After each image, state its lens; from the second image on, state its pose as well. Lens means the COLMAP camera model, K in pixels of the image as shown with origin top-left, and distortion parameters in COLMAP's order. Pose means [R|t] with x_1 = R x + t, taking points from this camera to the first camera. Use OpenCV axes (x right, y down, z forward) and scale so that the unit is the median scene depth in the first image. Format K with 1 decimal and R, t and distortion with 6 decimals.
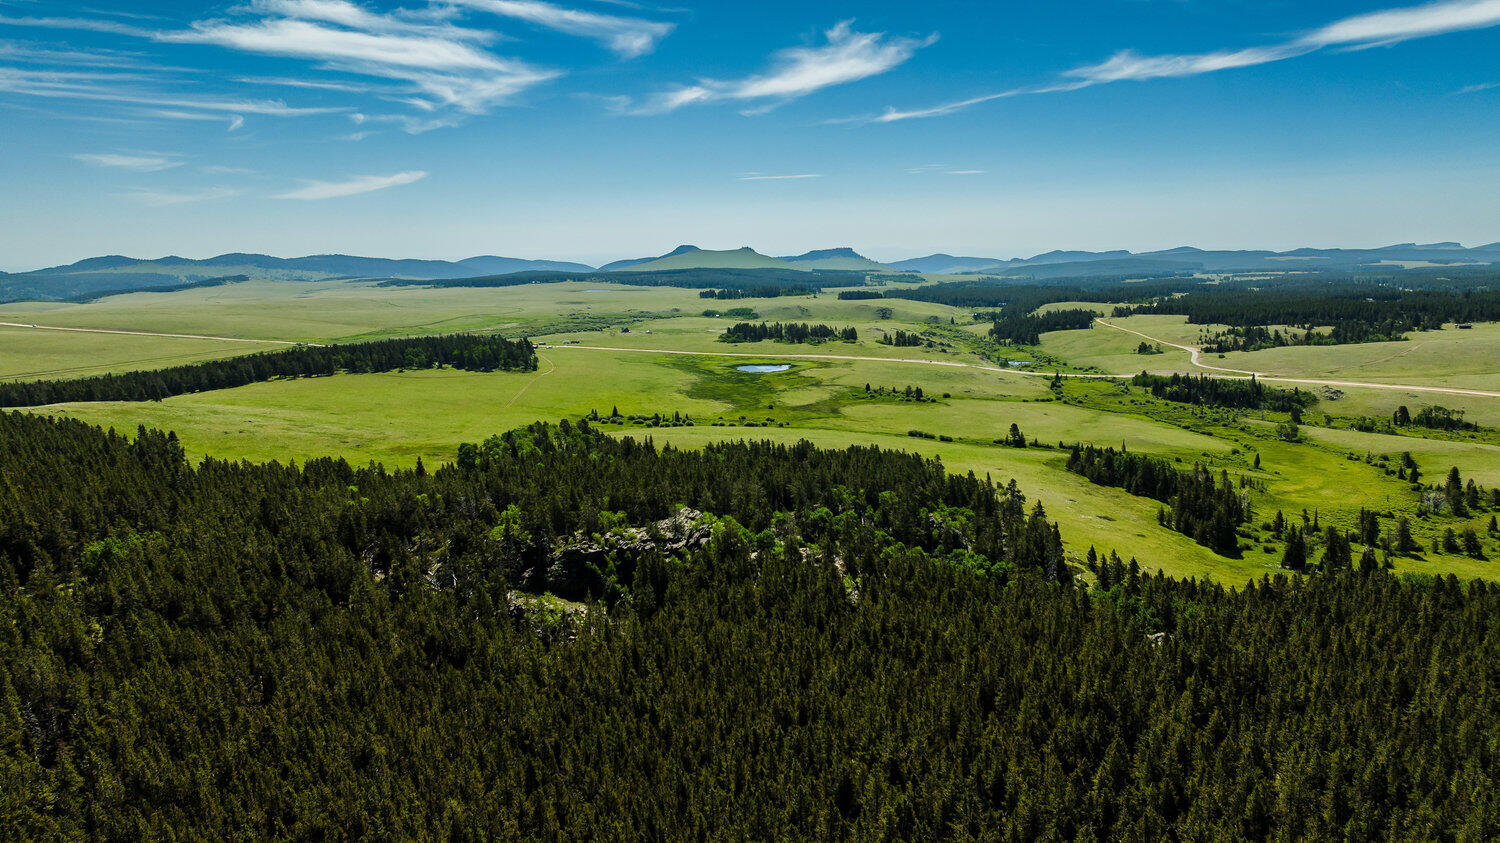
lens RADIAL K [[1038.6, 0, 758.1], [0, 1038.6, 424.4], [0, 0, 1]] dist [-0.018138, 0.000310]
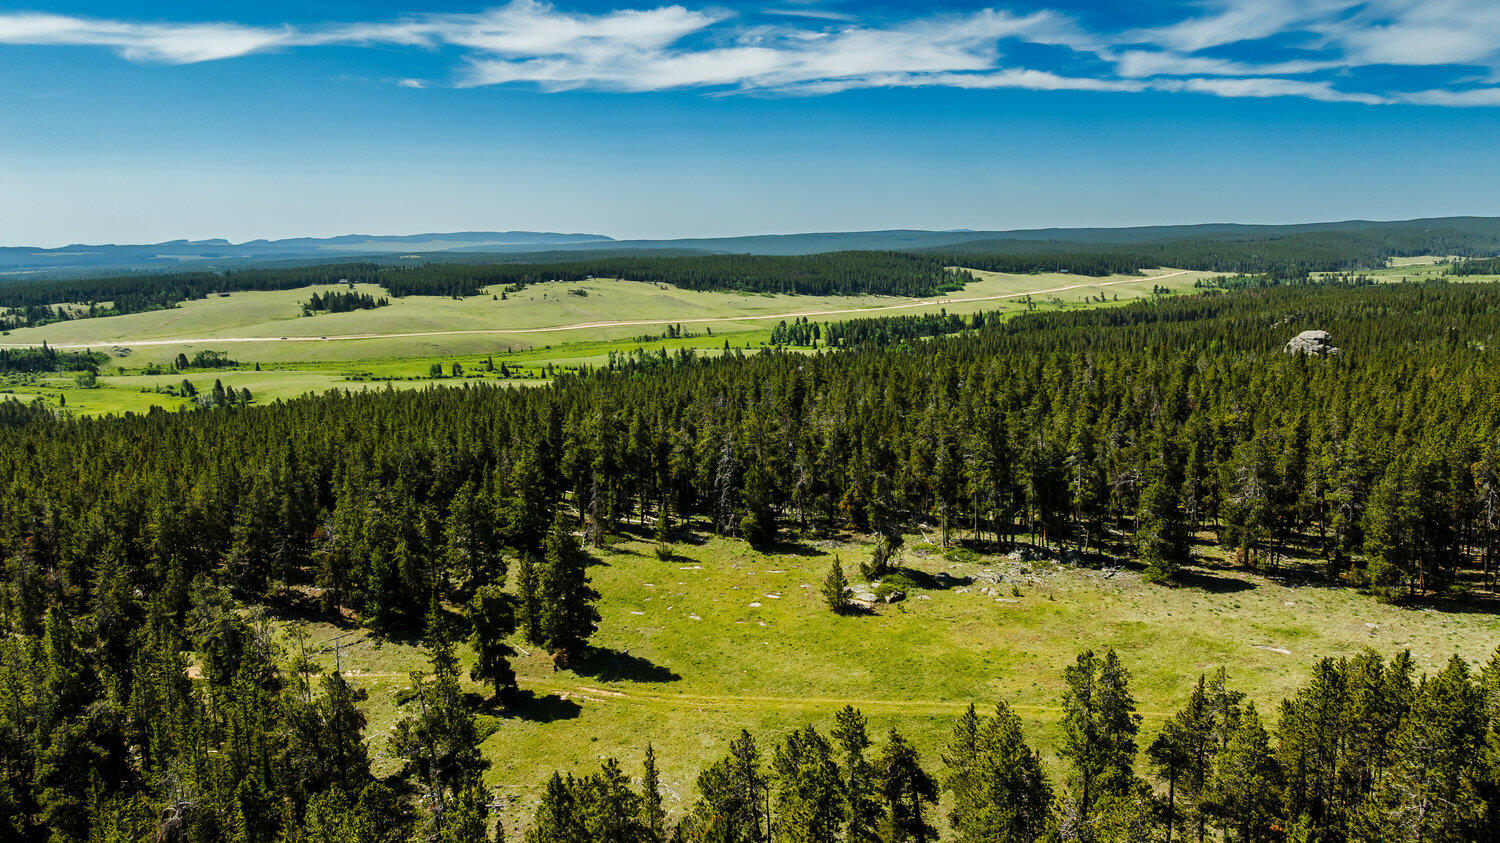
lens RADIAL K [[1038.6, 0, 758.1], [0, 1038.6, 424.4], [0, 0, 1]] dist [-0.018138, 0.000310]
pose [[0.488876, -0.119361, 0.864148, -0.093577], [0.115613, 0.990722, 0.071438, 0.047502], [-0.864658, 0.064983, 0.498140, -0.168457]]
